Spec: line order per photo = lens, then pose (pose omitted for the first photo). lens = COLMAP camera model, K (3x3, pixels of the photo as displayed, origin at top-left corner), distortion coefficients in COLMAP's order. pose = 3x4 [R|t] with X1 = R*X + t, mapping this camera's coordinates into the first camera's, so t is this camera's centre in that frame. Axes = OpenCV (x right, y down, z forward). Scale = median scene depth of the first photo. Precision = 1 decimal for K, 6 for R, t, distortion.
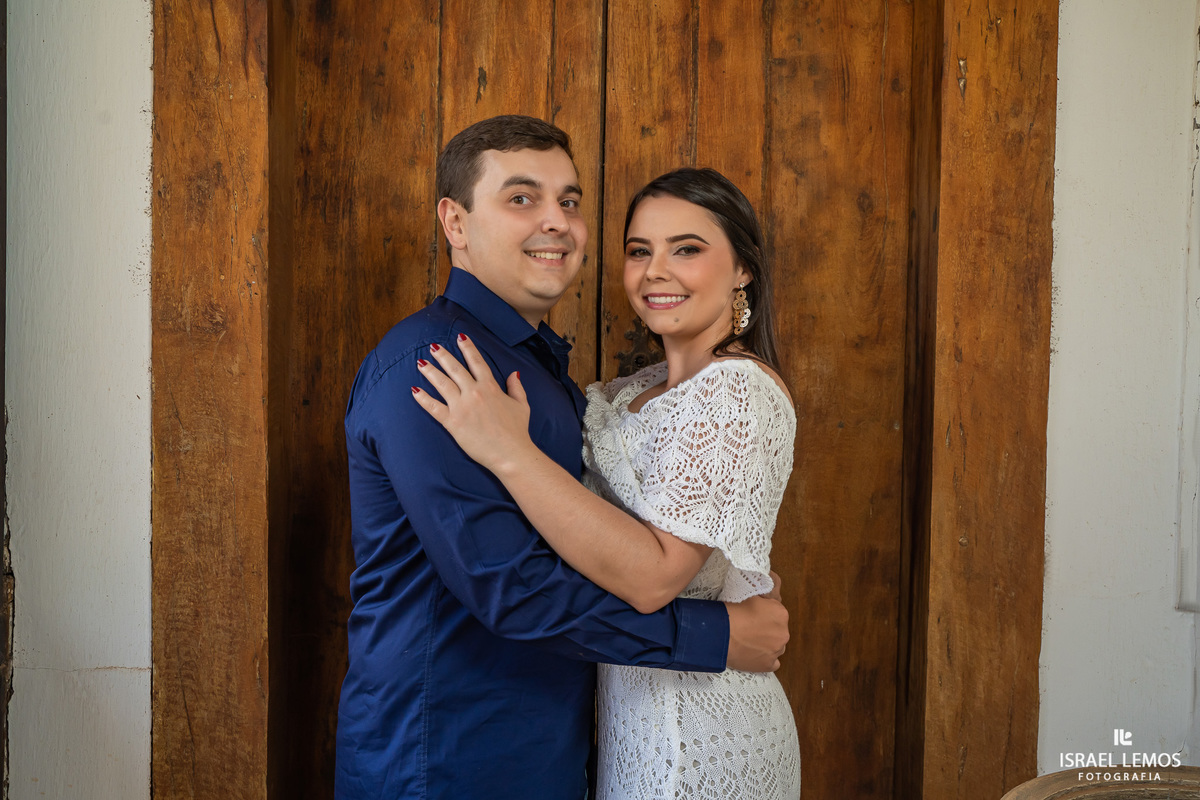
lens RADIAL K [[1198.0, 0, 600.1], [0, 1198.0, 401.2], [0, 0, 1]] dist [0.004112, 0.000000]
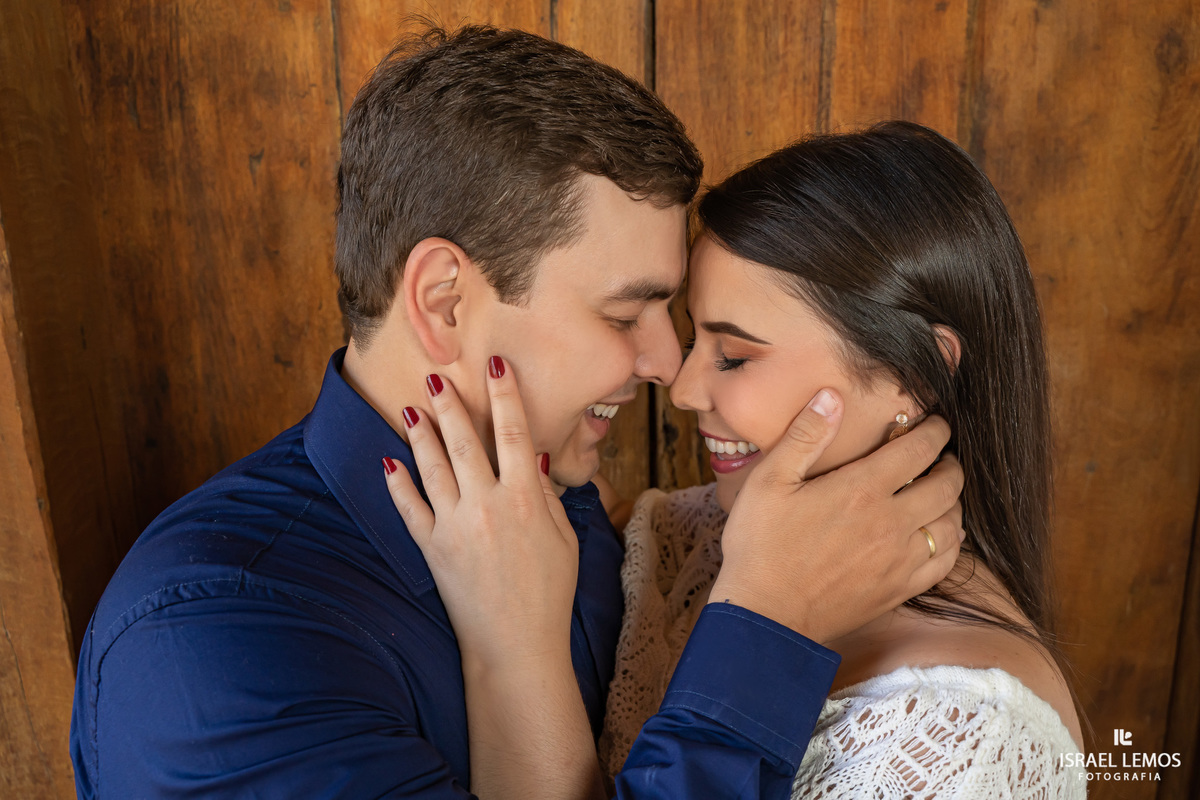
lens RADIAL K [[1224.4, 0, 600.5], [0, 1224.4, 403.4], [0, 0, 1]] dist [0.016364, 0.000000]
pose [[0.997809, -0.015354, -0.064358, 0.011418], [0.032641, 0.960327, 0.276959, -0.177672], [0.057552, -0.278452, 0.958724, 0.450754]]
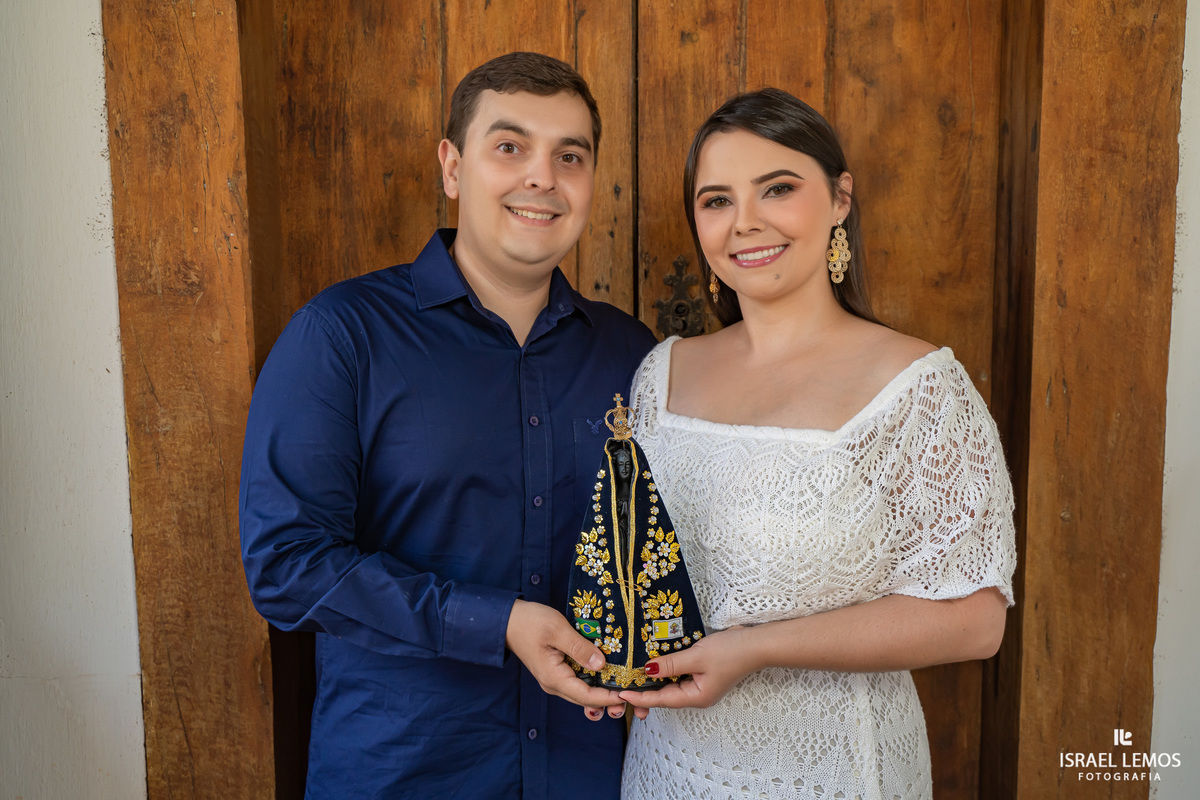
lens RADIAL K [[1224.4, 0, 600.7], [0, 1224.4, 398.2], [0, 0, 1]] dist [0.016364, 0.000000]
pose [[0.999276, -0.022165, -0.030914, -0.000900], [0.024807, 0.995822, 0.087878, -0.049049], [0.028838, -0.088581, 0.995651, 0.113437]]
